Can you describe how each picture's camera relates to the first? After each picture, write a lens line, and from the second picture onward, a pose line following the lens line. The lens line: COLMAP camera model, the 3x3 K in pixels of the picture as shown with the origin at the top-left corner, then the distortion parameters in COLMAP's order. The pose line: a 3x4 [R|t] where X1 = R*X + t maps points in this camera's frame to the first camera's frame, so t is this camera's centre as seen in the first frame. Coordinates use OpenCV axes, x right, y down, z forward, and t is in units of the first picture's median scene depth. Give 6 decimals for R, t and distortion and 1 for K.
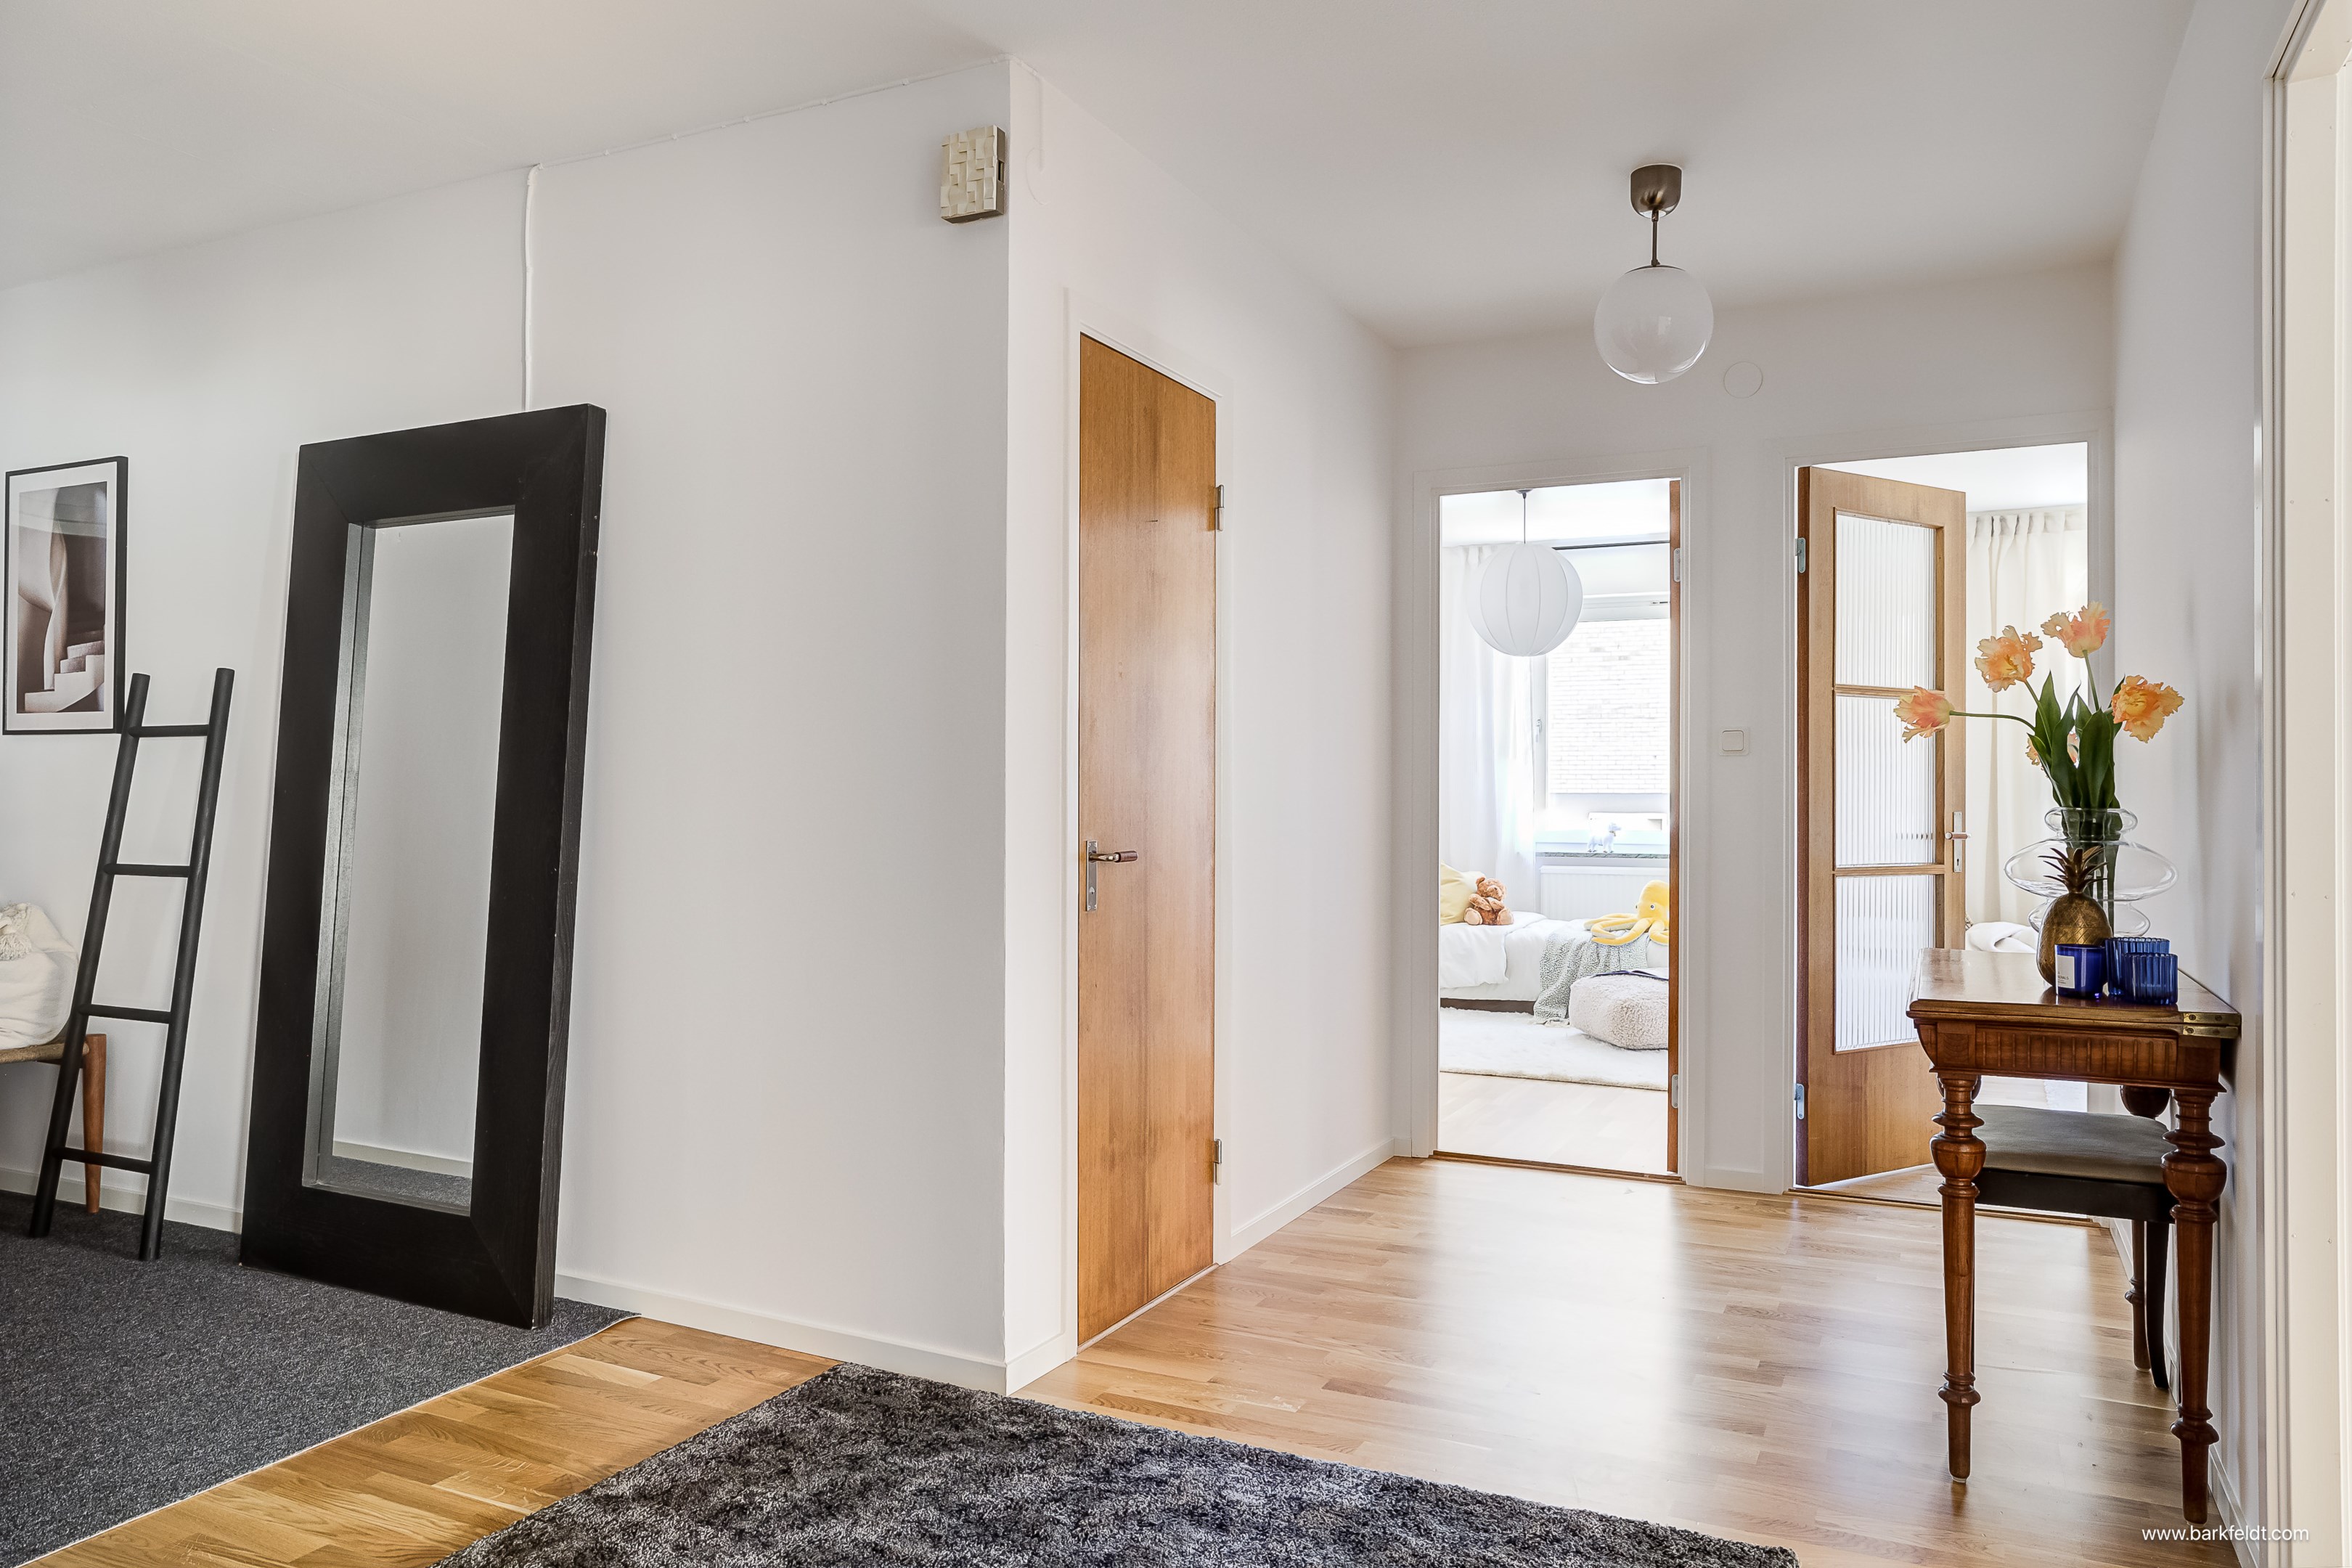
lens RADIAL K [[1602.5, 0, 1176.0], [0, 1602.5, 784.0], [0, 0, 1]] dist [-0.004261, 0.000266]
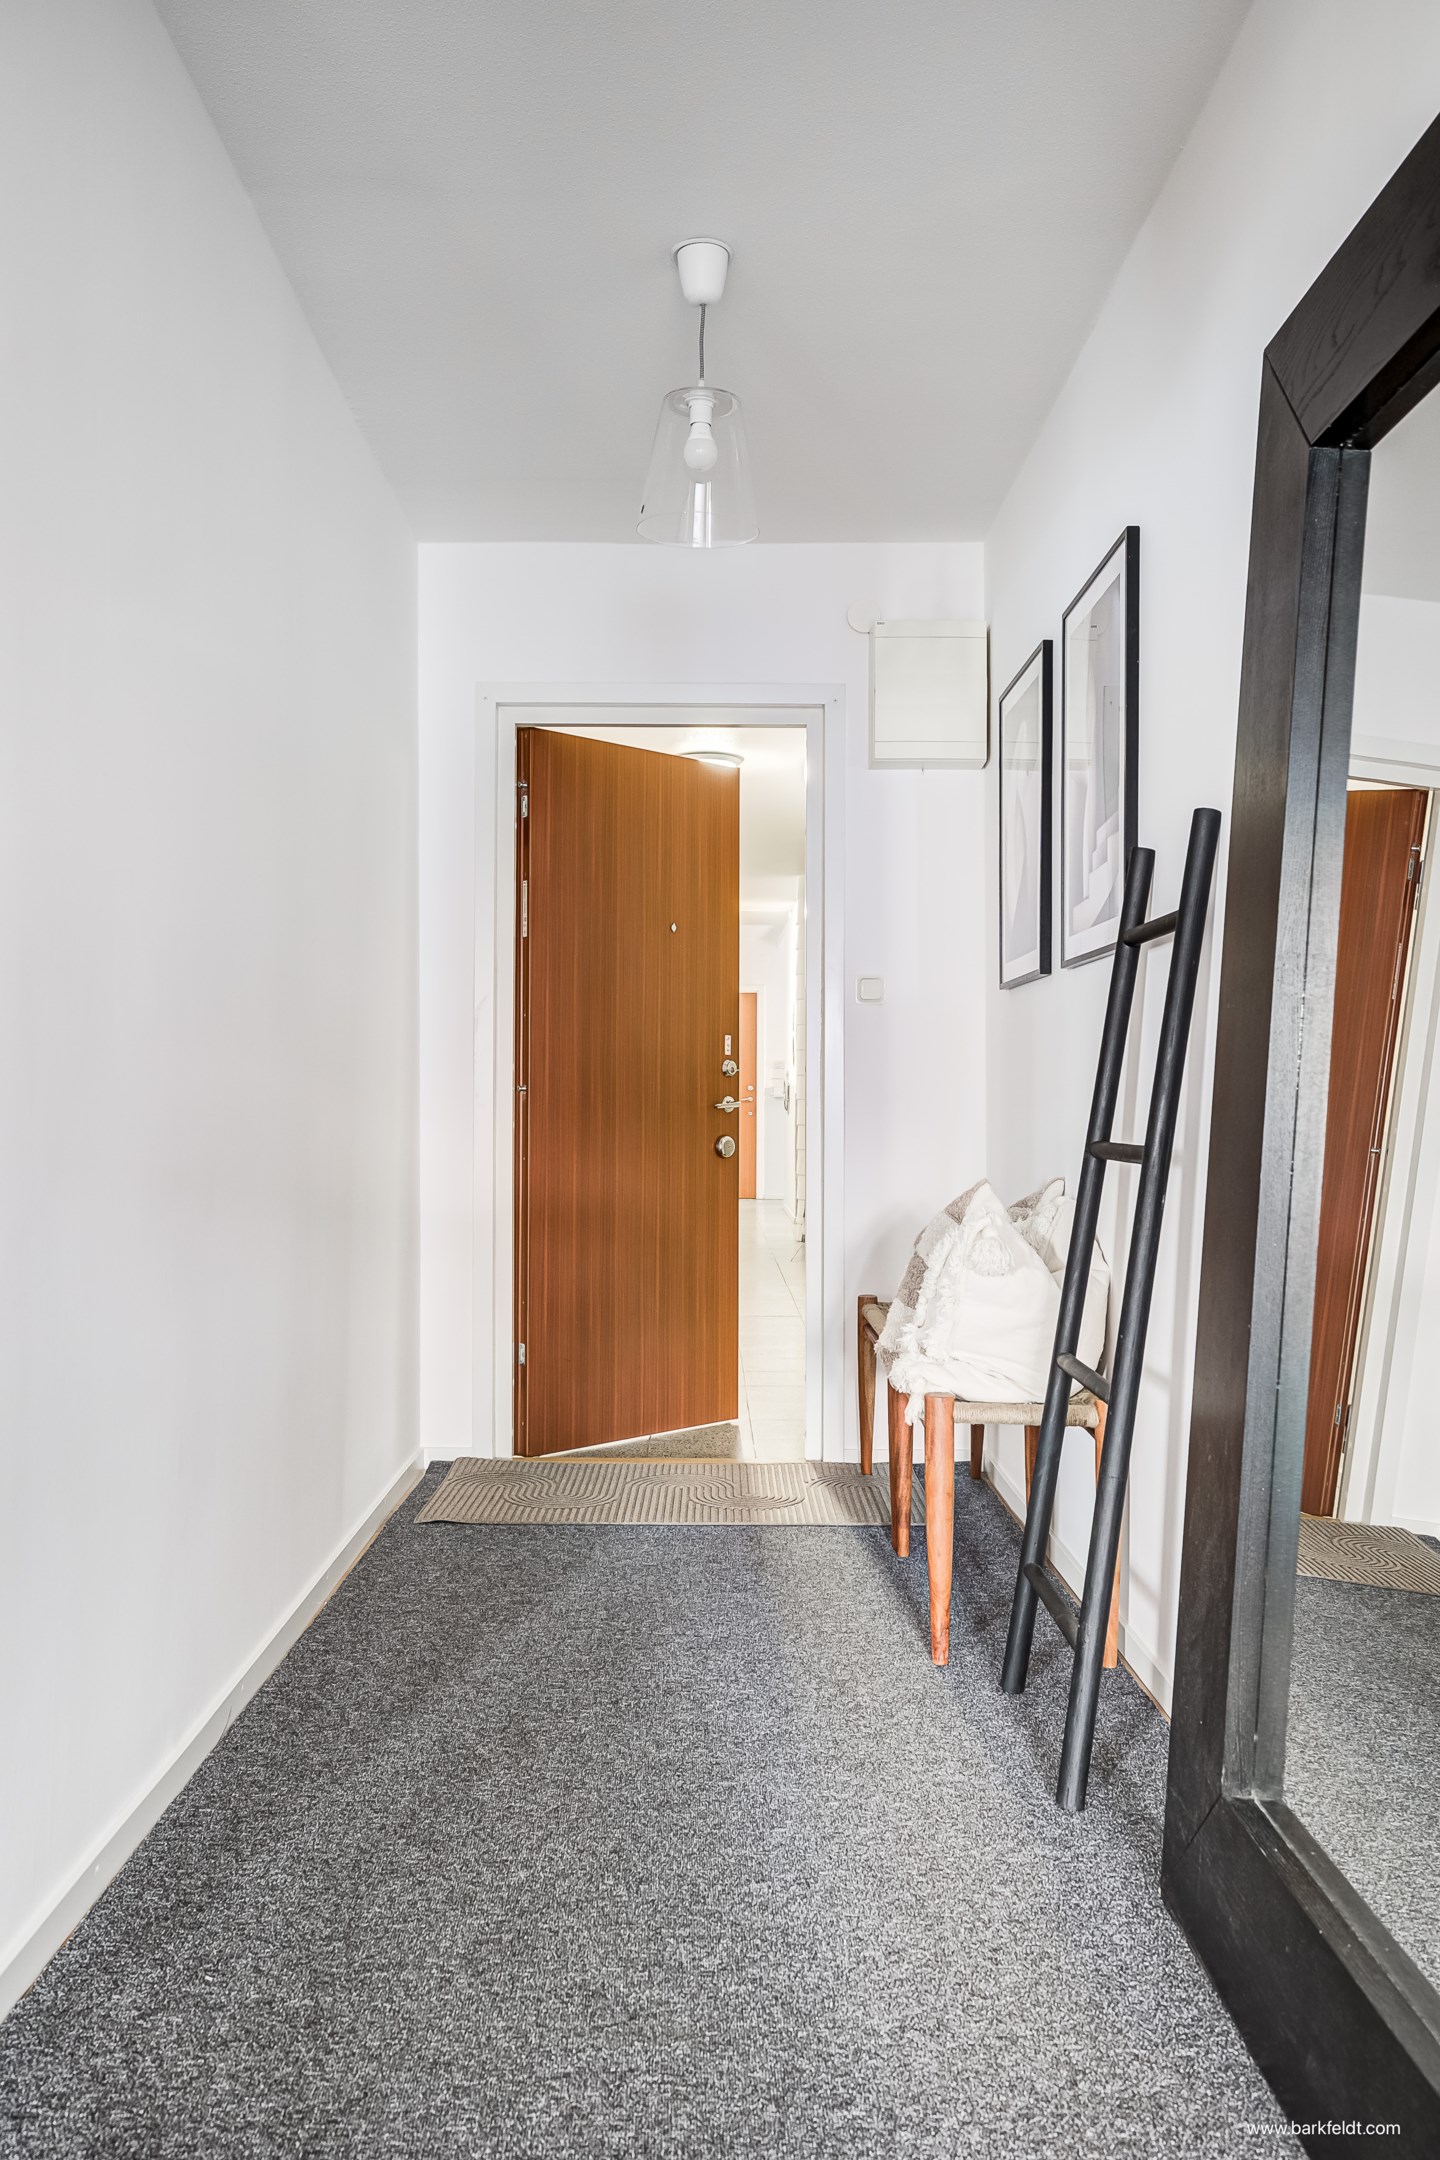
lens RADIAL K [[1595.7, 0, 716.7], [0, 1595.7, 1051.7], [0, 0, 1]] dist [-0.001001, -0.002041]
pose [[0.444534, -0.026179, -0.895379, -0.203183], [-0.001975, 0.999542, -0.030205, 0.044941], [0.895760, 0.015195, 0.444279, 0.761185]]
